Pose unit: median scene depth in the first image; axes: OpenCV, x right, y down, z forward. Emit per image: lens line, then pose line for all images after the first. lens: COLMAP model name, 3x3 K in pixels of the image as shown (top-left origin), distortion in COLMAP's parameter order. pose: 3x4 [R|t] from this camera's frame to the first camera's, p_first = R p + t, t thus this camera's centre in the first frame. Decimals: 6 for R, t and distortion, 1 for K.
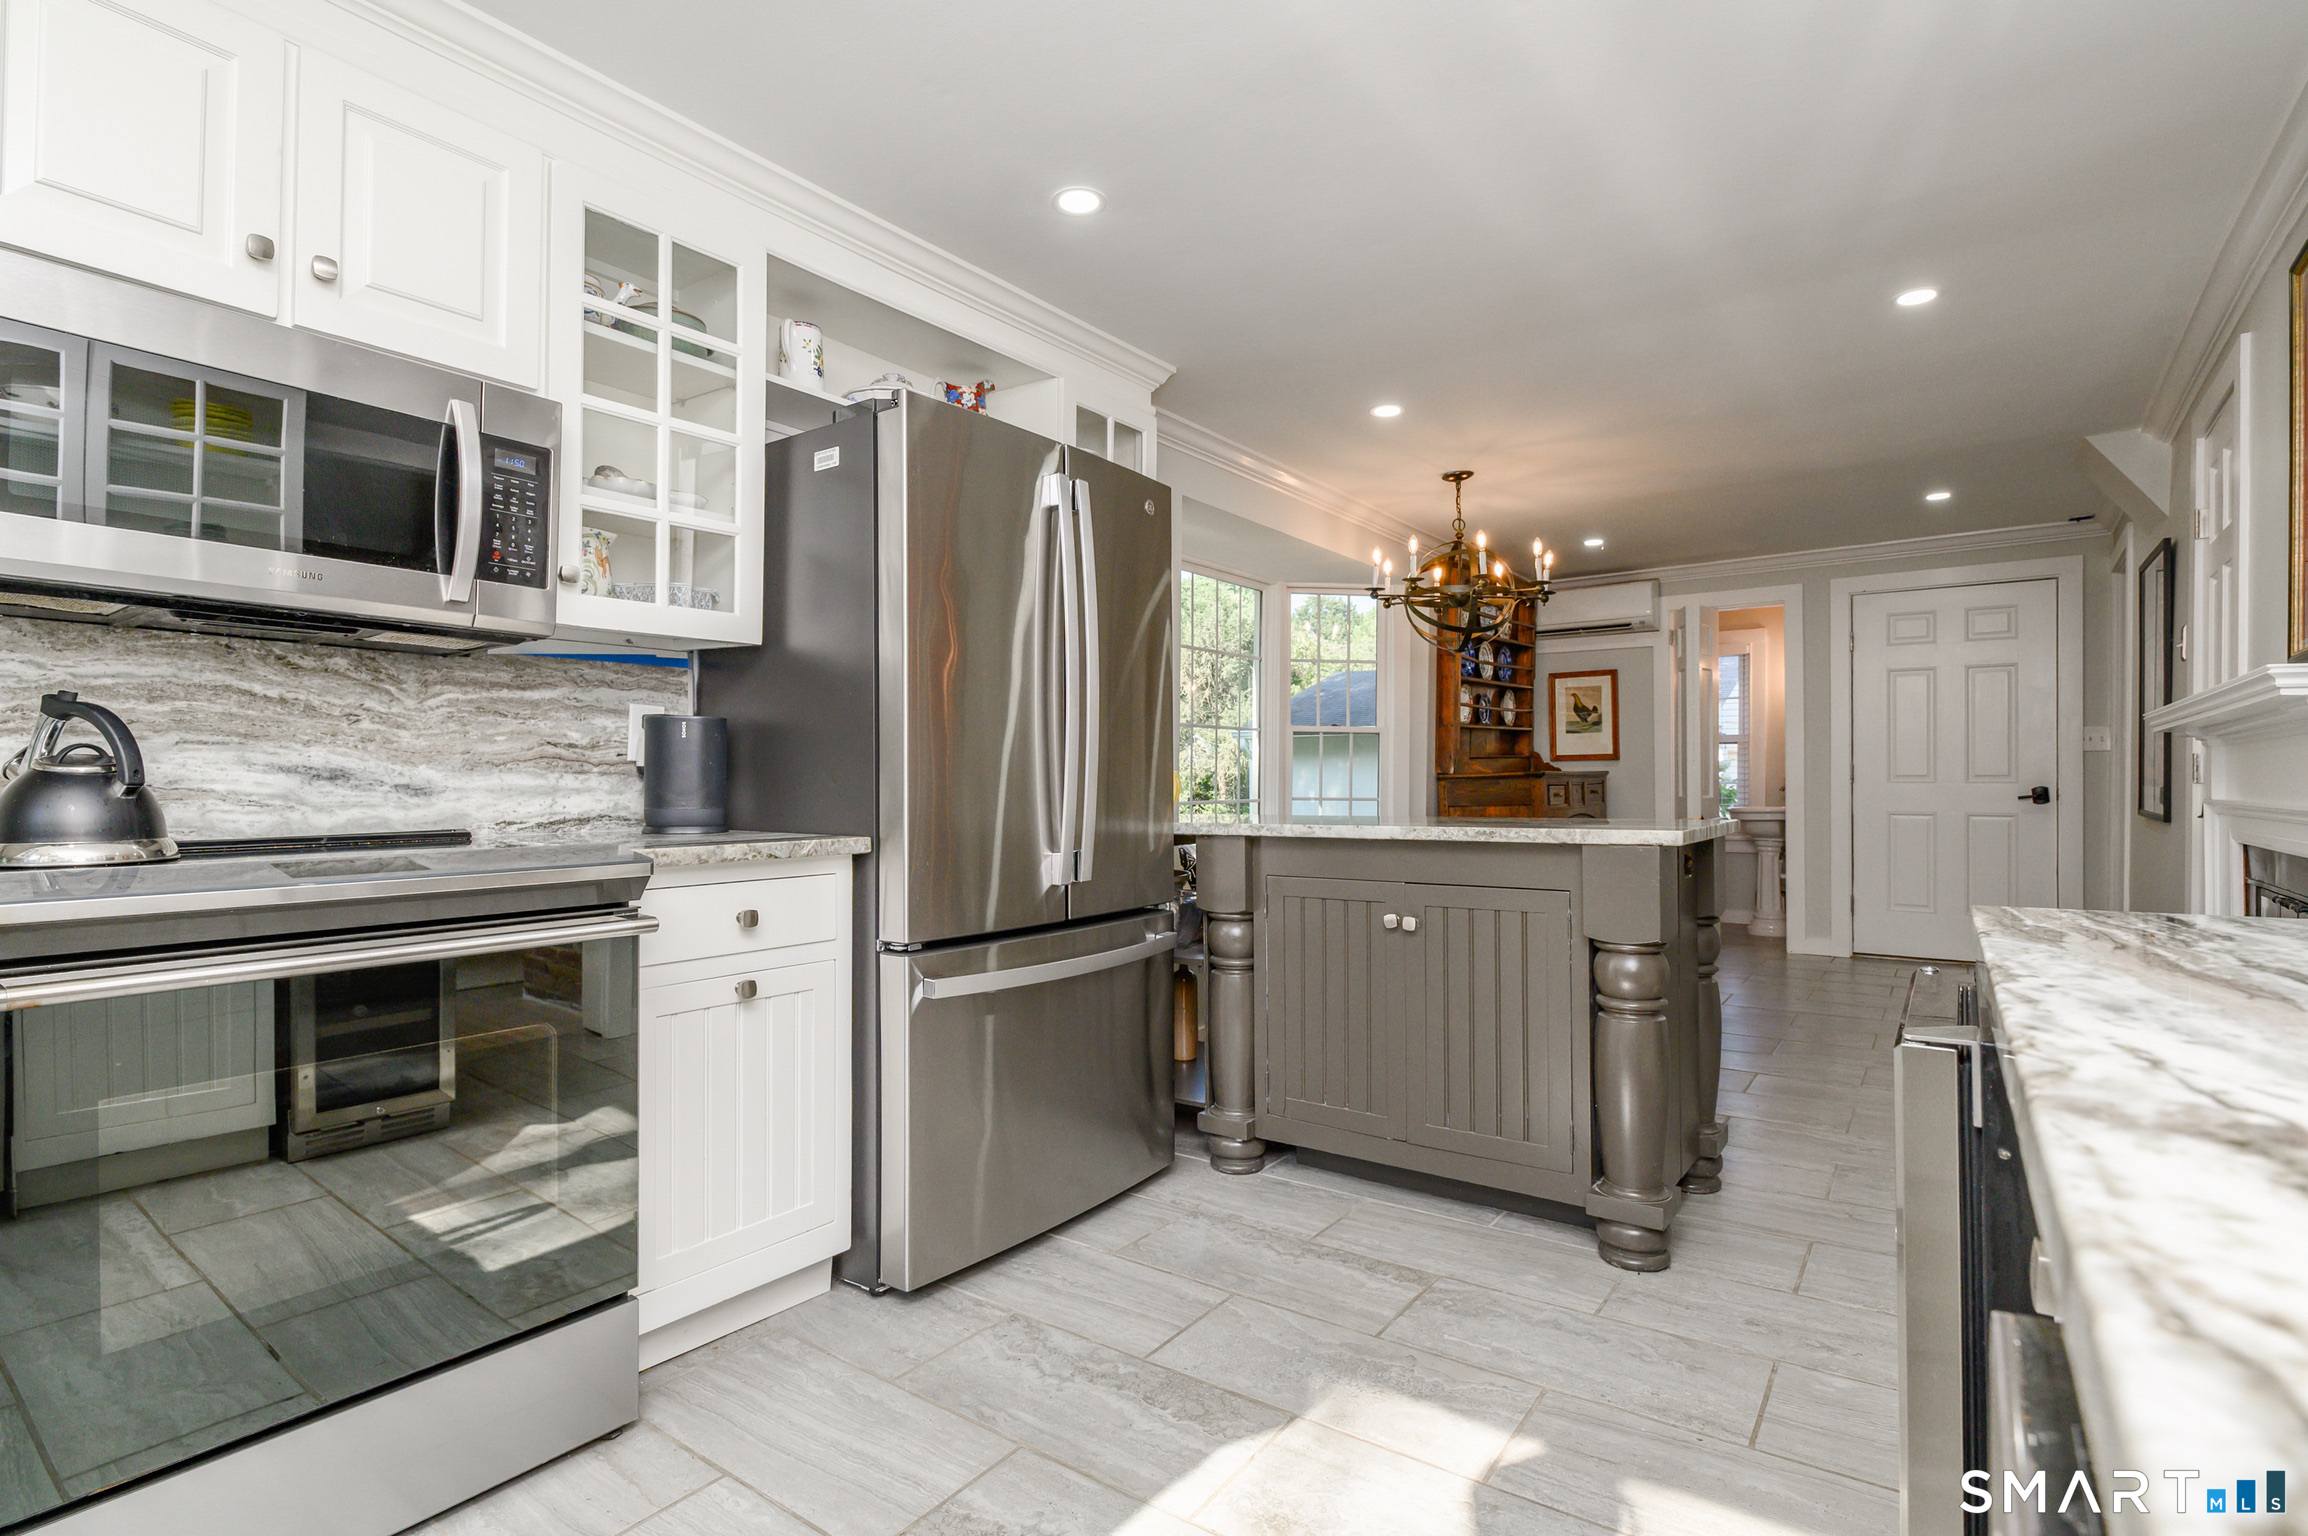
lens RADIAL K [[1131.6, 0, 1154.0], [0, 1131.6, 768.0], [0, 0, 1]] dist [-0.017801, -0.000179]
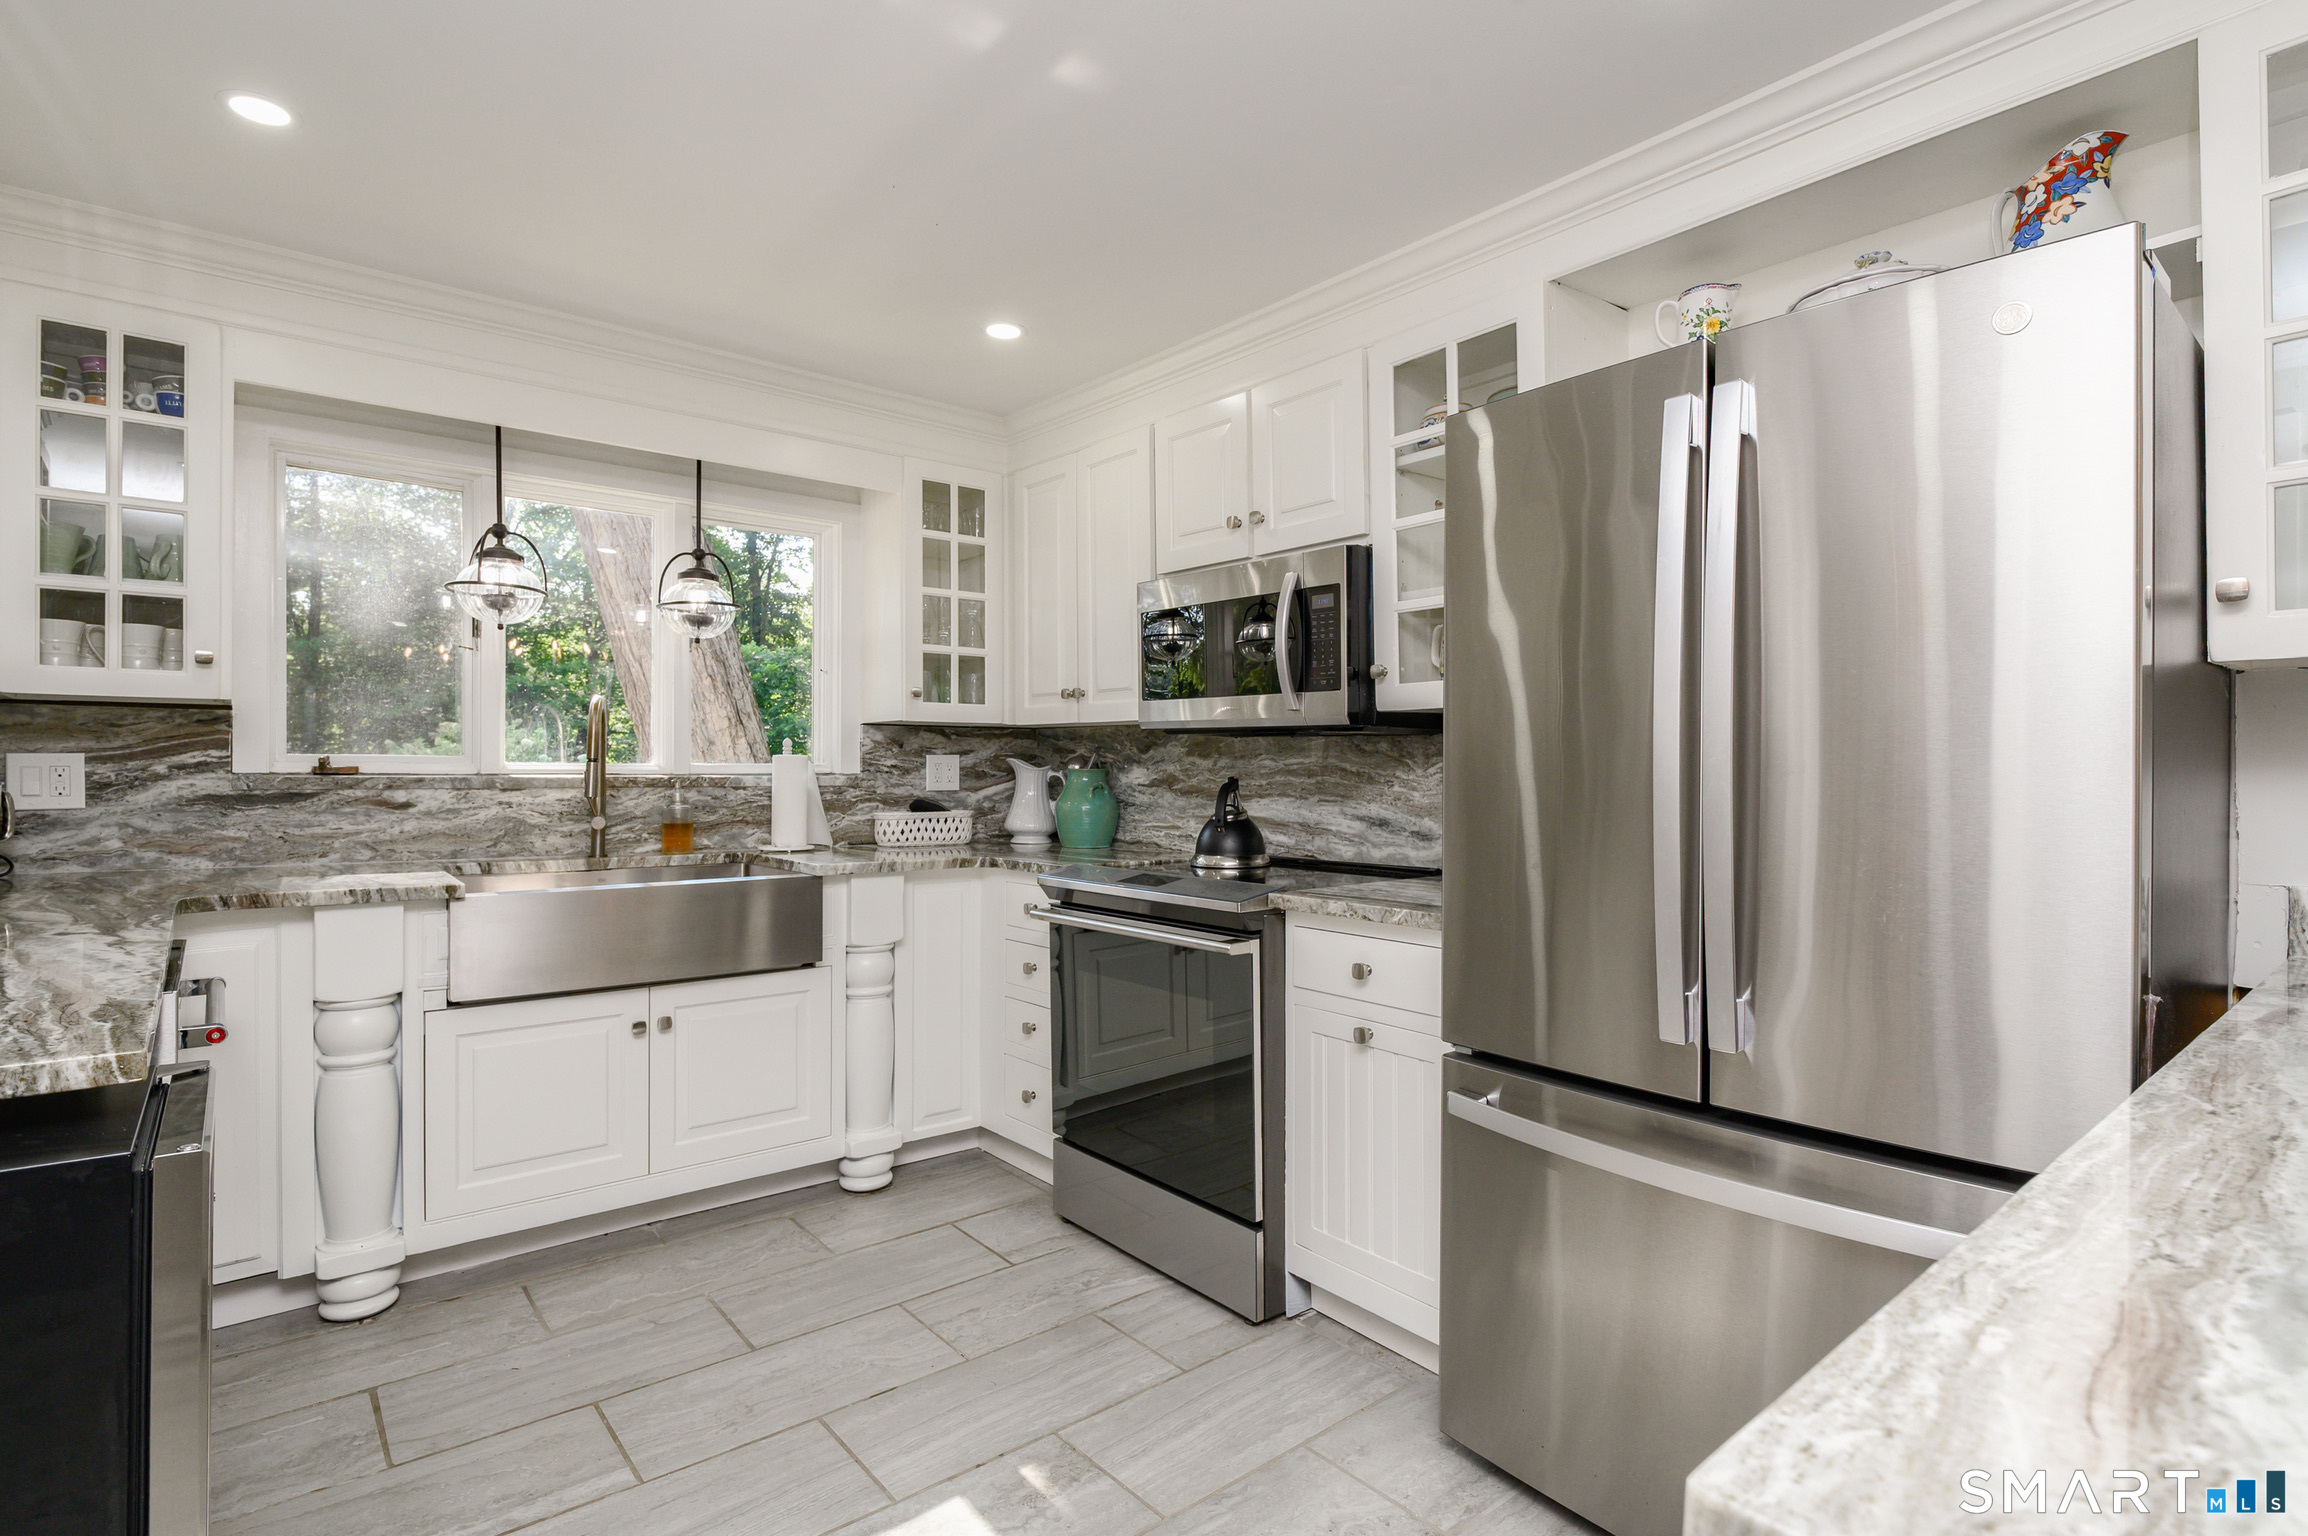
lens RADIAL K [[1086.8, 0, 1154.0], [0, 1086.8, 768.0], [0, 0, 1]] dist [0.001249, 0.000086]
pose [[-0.239664, -0.002042, -0.970854, 0.721995], [0.007680, 0.999963, -0.003999, -0.062545], [0.970826, -0.008415, -0.239639, 1.058479]]
